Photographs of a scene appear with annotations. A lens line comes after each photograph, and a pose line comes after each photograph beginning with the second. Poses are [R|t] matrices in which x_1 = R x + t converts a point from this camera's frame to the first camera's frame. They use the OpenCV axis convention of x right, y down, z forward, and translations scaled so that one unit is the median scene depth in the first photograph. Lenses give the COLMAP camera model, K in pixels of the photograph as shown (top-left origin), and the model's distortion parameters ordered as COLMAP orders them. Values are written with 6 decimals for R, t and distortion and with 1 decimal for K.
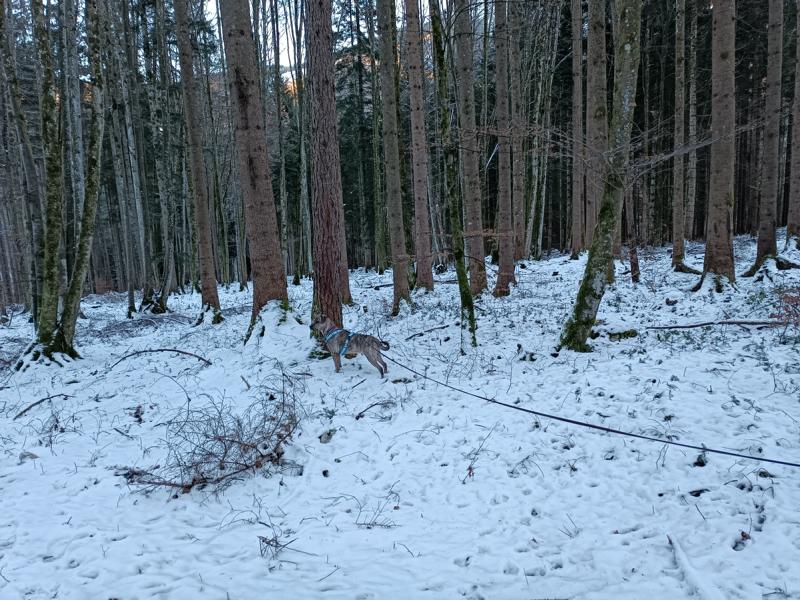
lens RADIAL K [[580.3, 0, 402.8], [0, 580.3, 299.0], [0, 0, 1]] dist [0.041928, -0.009118]
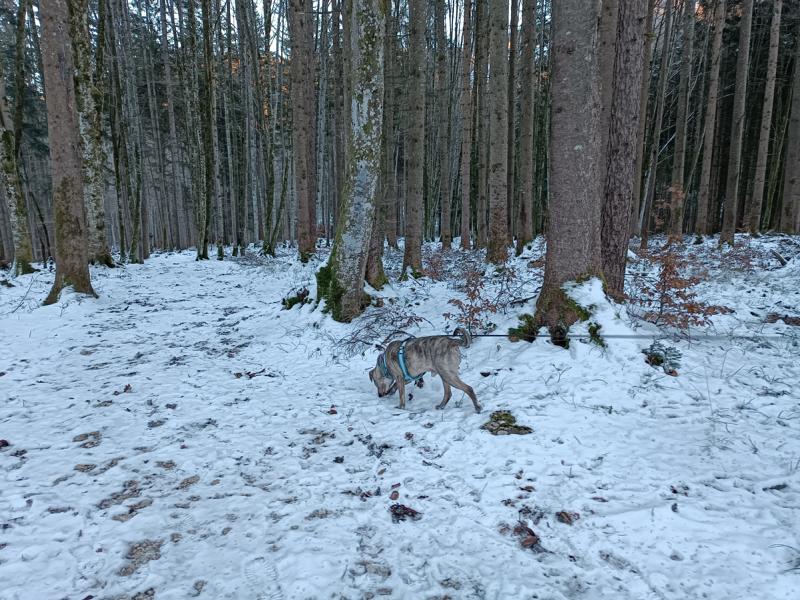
lens RADIAL K [[582.0, 0, 404.5], [0, 582.0, 298.7], [0, 0, 1]] dist [0.052817, -0.040664]
pose [[0.893236, 0.133906, -0.429183, 1.014162], [-0.105611, 0.990398, 0.089205, -0.005740], [0.437007, -0.034355, 0.898802, -0.985180]]
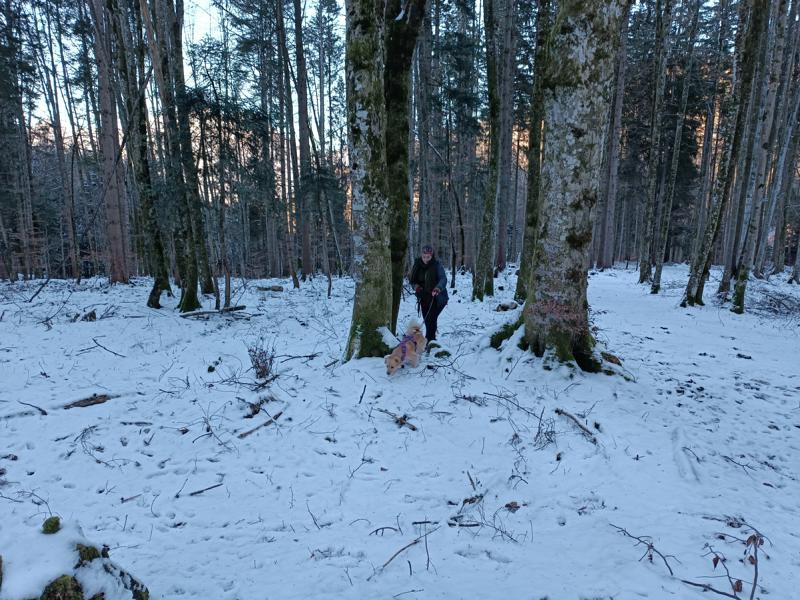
lens RADIAL K [[582.0, 0, 404.5], [0, 582.0, 298.7], [0, 0, 1]] dist [0.052817, -0.040664]
pose [[0.435727, 0.215437, -0.873916, 0.076995], [-0.164041, 0.973679, 0.158240, 0.022355], [0.885004, 0.074409, 0.459599, -0.345575]]
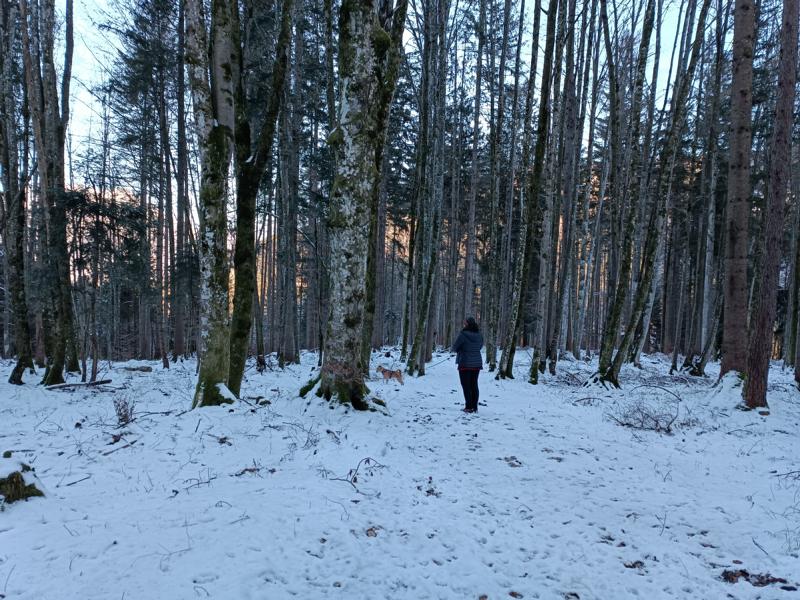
lens RADIAL K [[580.3, 0, 402.8], [0, 580.3, 299.0], [0, 0, 1]] dist [0.041928, -0.009118]
pose [[0.596932, 0.099084, -0.796150, 0.297465], [-0.185282, 0.982545, -0.016638, 0.002382], [0.780604, 0.157444, 0.604871, -0.393709]]
